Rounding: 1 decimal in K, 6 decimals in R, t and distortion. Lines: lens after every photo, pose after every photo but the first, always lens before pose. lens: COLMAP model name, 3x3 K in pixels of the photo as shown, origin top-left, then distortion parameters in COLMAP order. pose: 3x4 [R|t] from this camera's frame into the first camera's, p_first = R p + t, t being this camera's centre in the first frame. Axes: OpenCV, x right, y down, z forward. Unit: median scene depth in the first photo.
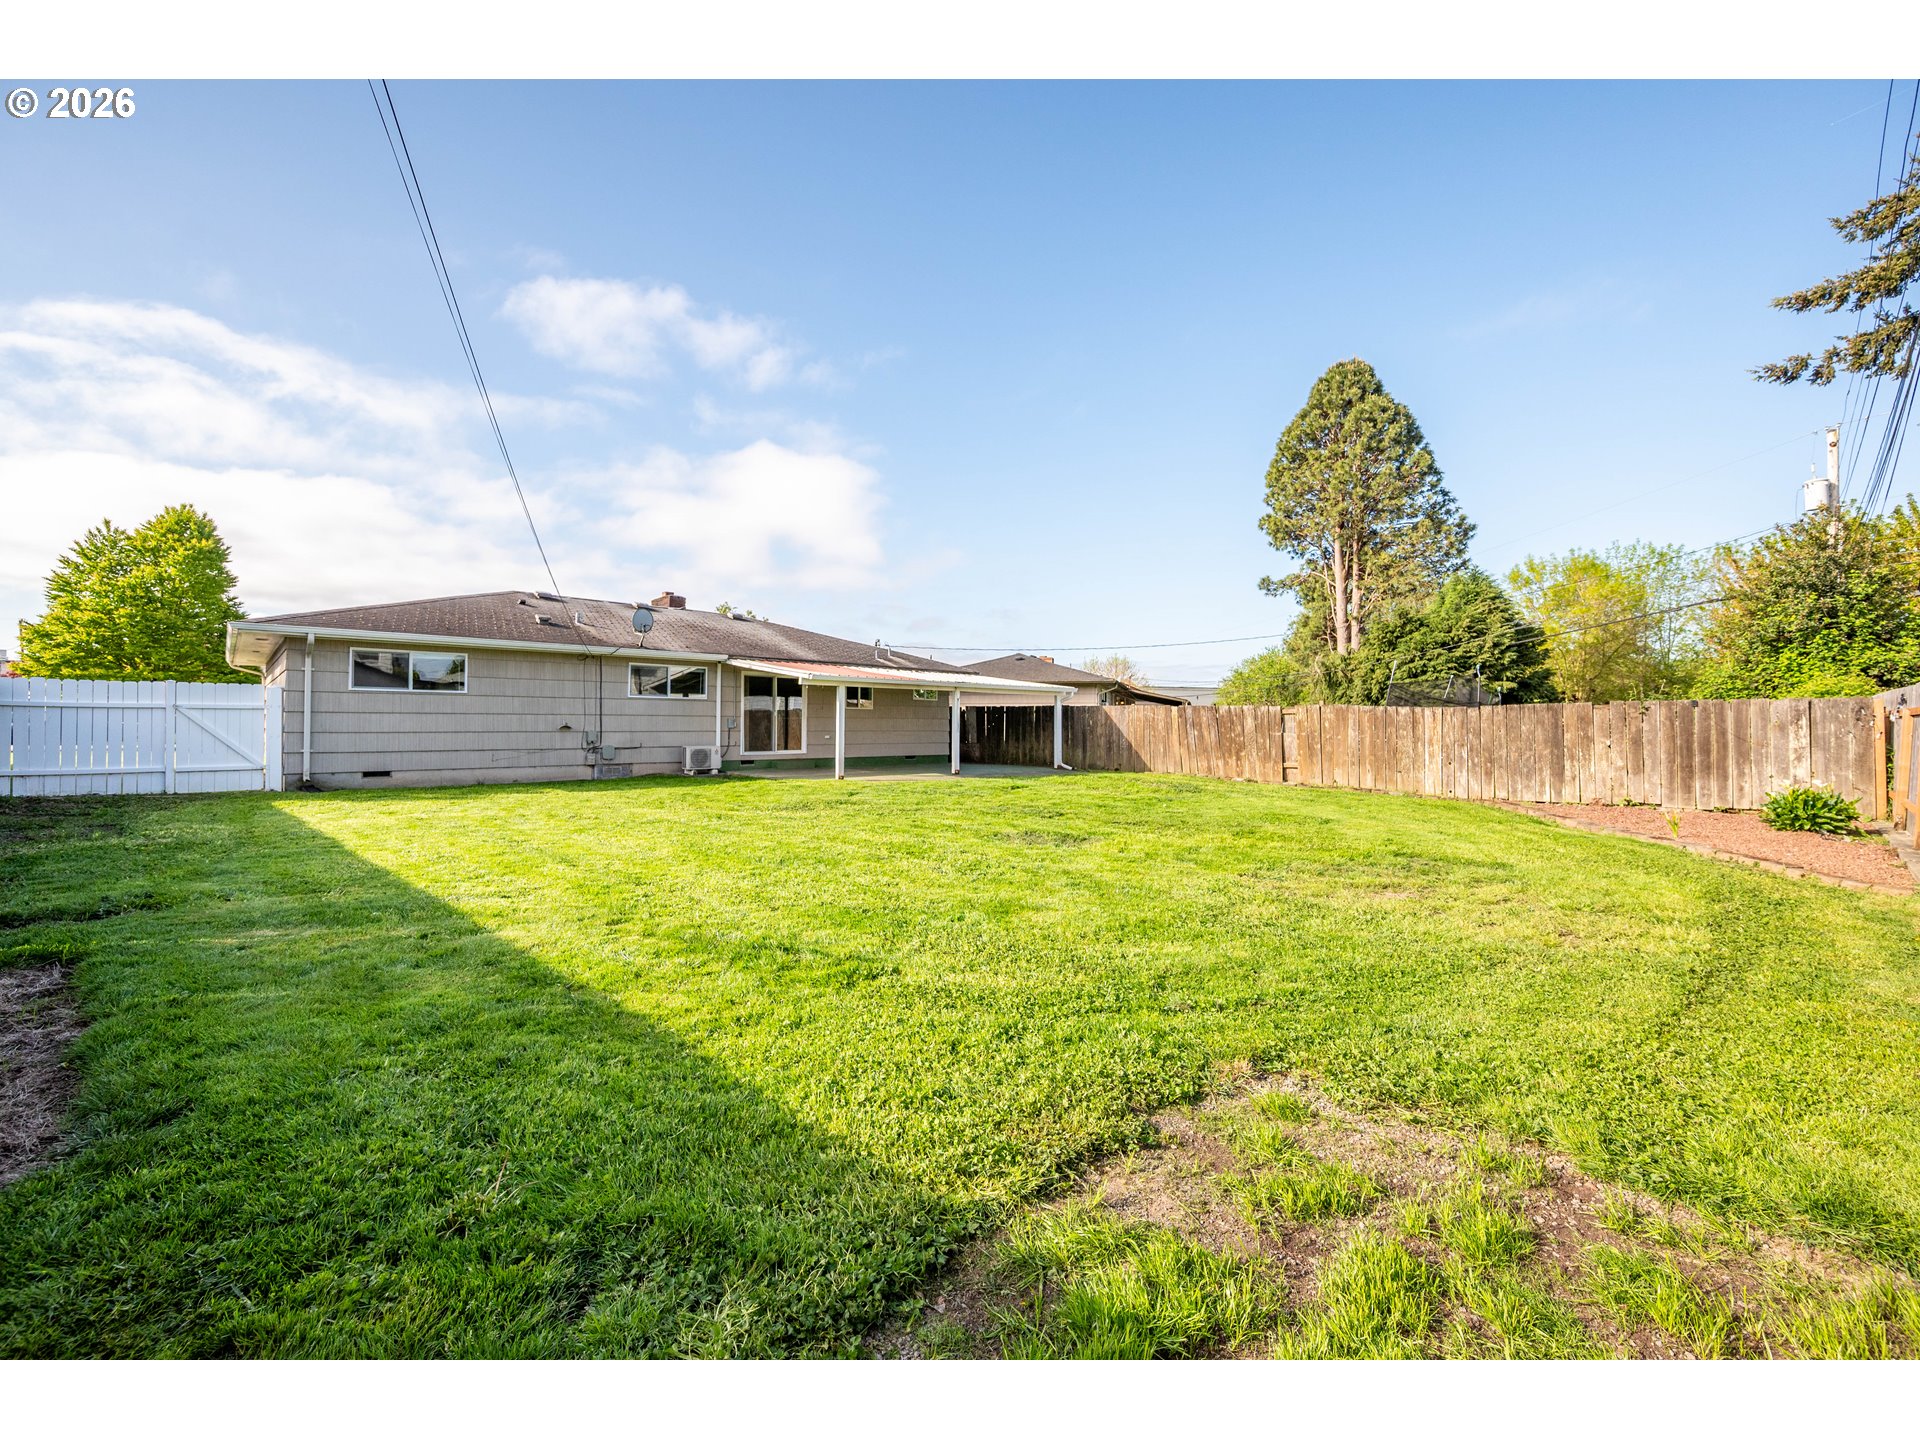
lens RADIAL K [[770.5, 0, 960.0], [0, 770.5, 720.0], [0, 0, 1]] dist [-0.001897, -0.000026]
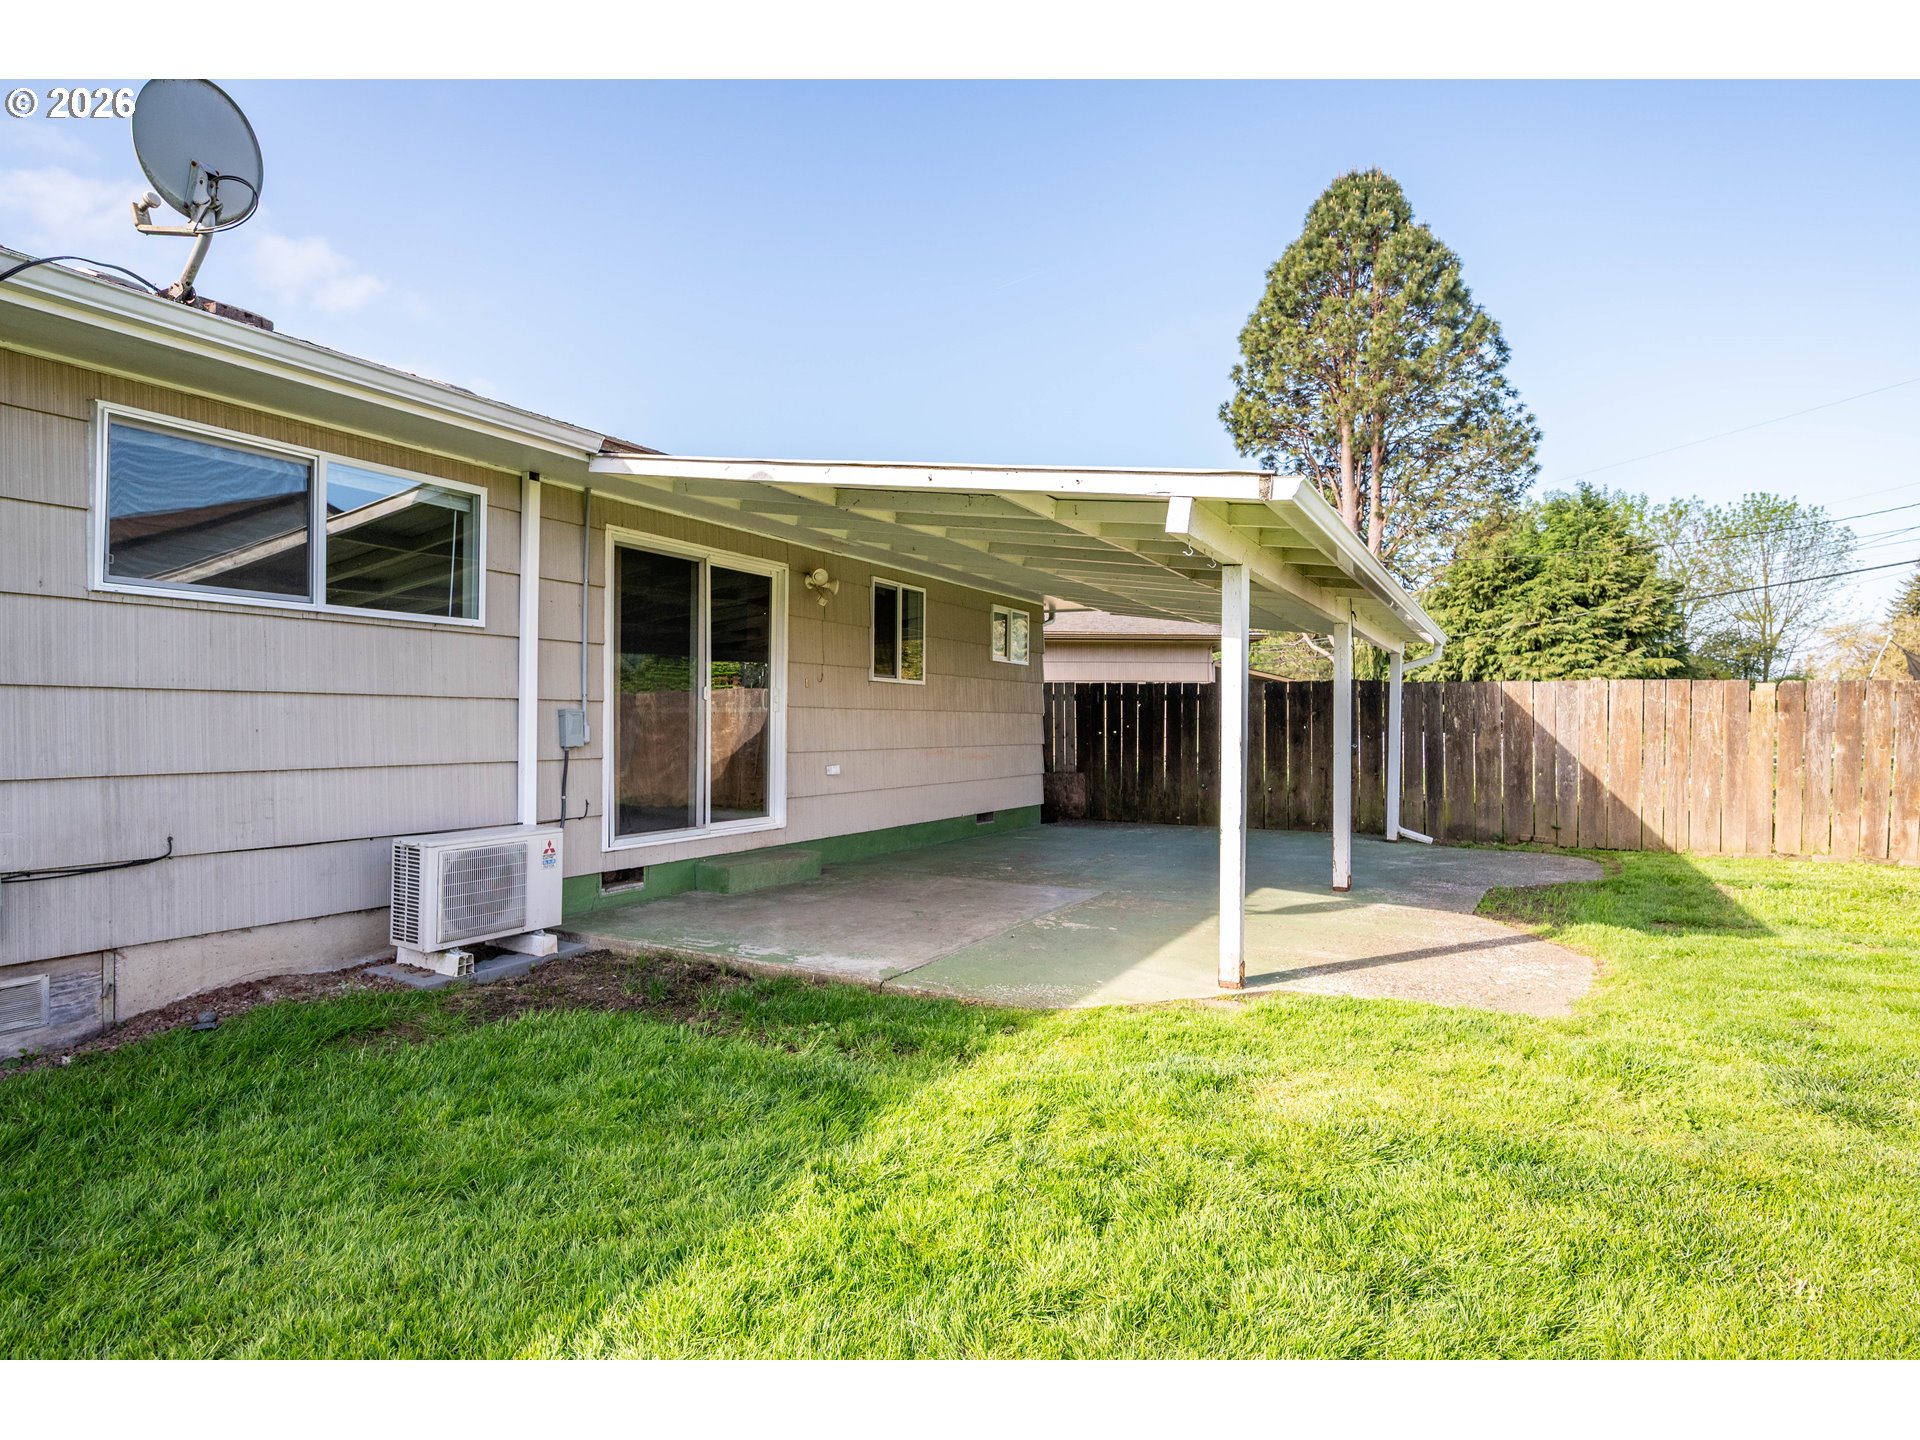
lens RADIAL K [[1047.8, 0, 947.5], [0, 1047.8, 725.6], [0, 0, 1]] dist [-0.002912, -0.000102]
pose [[0.949278, -0.001664, 0.314434, -0.156347], [-0.001684, 0.999945, 0.010377, -0.000779], [-0.314434, -0.010380, 0.949223, 0.343326]]
